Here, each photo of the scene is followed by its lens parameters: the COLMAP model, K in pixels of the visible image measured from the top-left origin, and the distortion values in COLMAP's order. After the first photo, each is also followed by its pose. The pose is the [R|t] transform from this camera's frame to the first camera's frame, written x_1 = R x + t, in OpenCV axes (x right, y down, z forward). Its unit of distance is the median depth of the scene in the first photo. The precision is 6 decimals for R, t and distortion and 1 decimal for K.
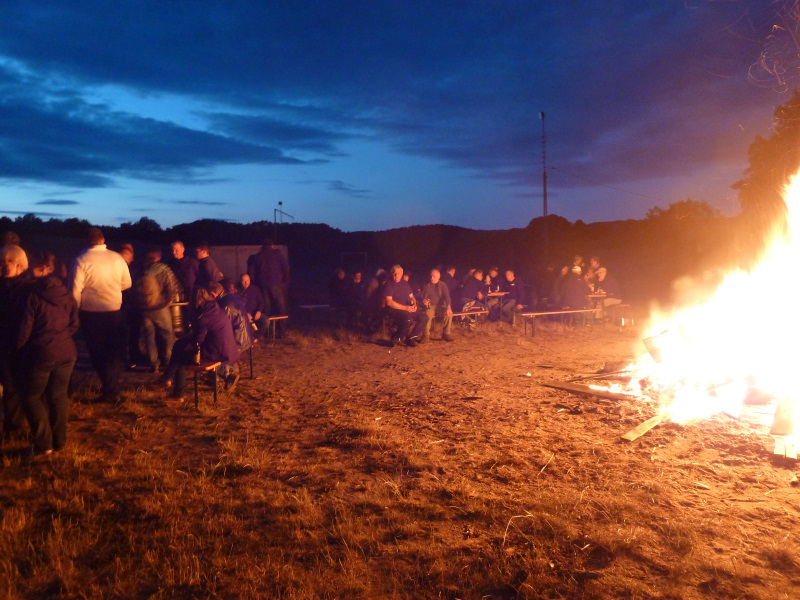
lens RADIAL K [[589.8, 0, 399.2], [0, 589.8, 298.2], [0, 0, 1]] dist [-0.048682, 0.021129]
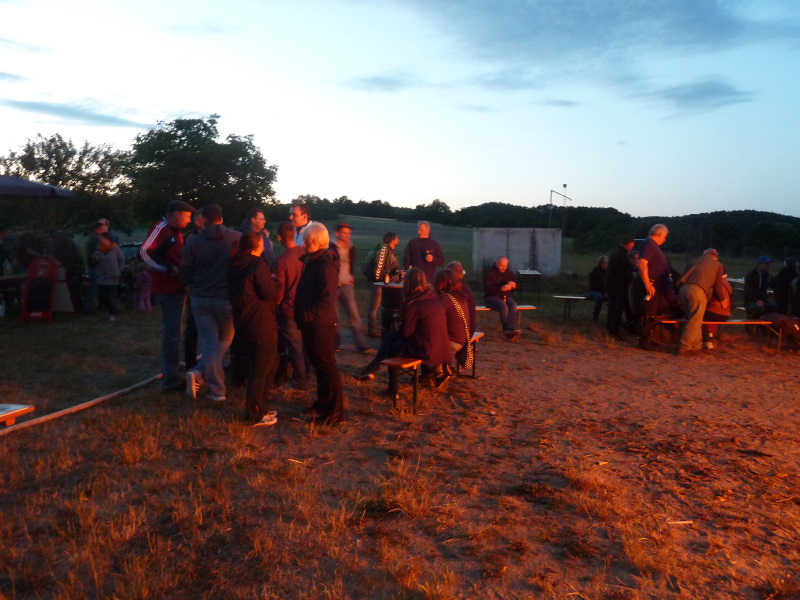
lens RADIAL K [[589.8, 0, 400.5], [0, 589.8, 293.6], [0, 0, 1]] dist [-0.048682, 0.021129]
pose [[0.891484, 0.071551, -0.447367, 0.039509], [-0.062651, 0.997433, 0.034680, -0.013067], [0.448699, -0.002888, 0.893678, 0.185160]]
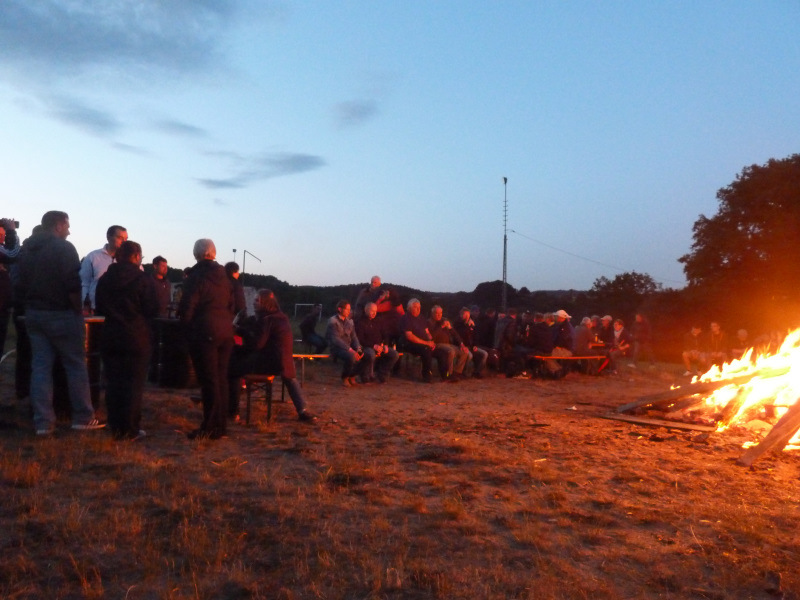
lens RADIAL K [[589.8, 0, 401.5], [0, 589.8, 302.9], [0, 0, 1]] dist [-0.048682, 0.021129]
pose [[0.993951, 0.057607, 0.093503, -0.178320], [-0.048851, 0.994431, -0.093381, 0.065100], [-0.098361, 0.088248, 0.991230, 0.054248]]
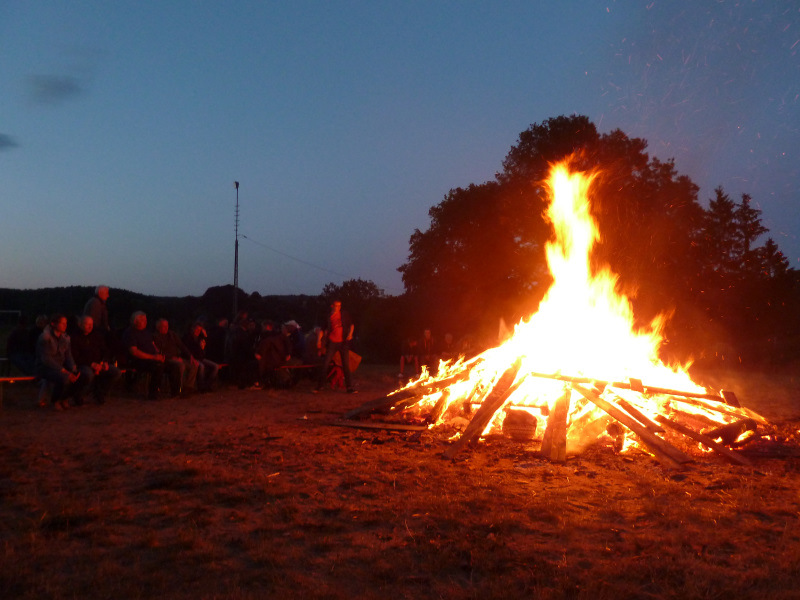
lens RADIAL K [[589.8, 0, 398.4], [0, 589.8, 298.9], [0, 0, 1]] dist [-0.048682, 0.021129]
pose [[0.857868, 0.061992, 0.510117, -0.188111], [-0.000934, 0.992883, -0.119089, 0.049823], [-0.513869, 0.101687, 0.851821, 0.030425]]
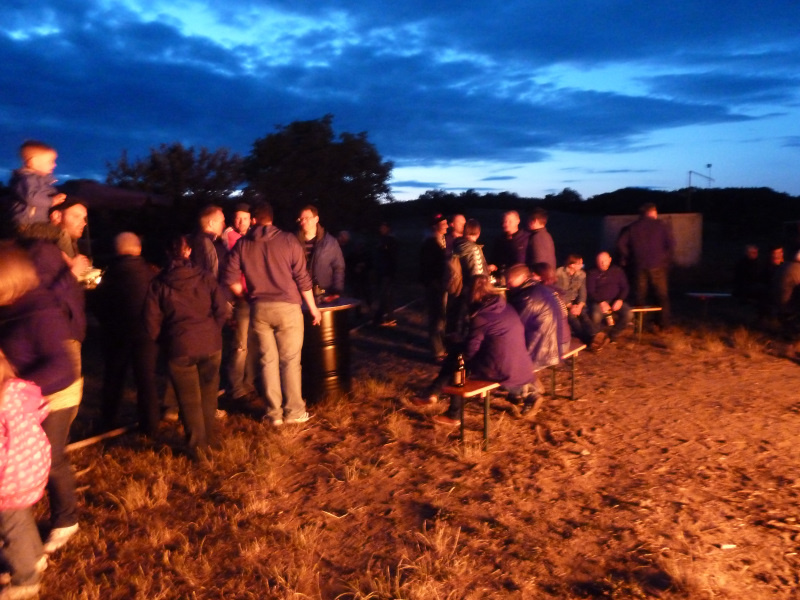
lens RADIAL K [[589.8, 0, 402.8], [0, 589.8, 297.4], [0, 0, 1]] dist [-0.048682, 0.021129]
pose [[0.777055, 0.066876, -0.625870, 0.036636], [-0.035448, 0.997411, 0.062567, -0.030133], [0.628434, -0.026432, 0.777414, 0.337127]]
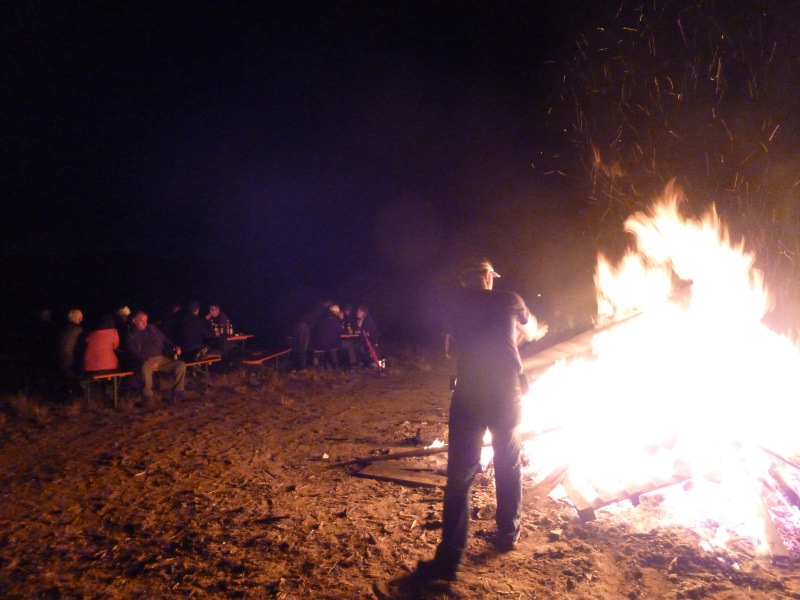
lens RADIAL K [[589.8, 0, 398.5], [0, 589.8, 300.6], [0, 0, 1]] dist [-0.048682, 0.021129]
pose [[0.879873, 0.000485, 0.475208, -0.052469], [0.025752, 0.998481, -0.048700, -0.028413], [-0.474510, 0.055087, 0.878525, 0.330948]]
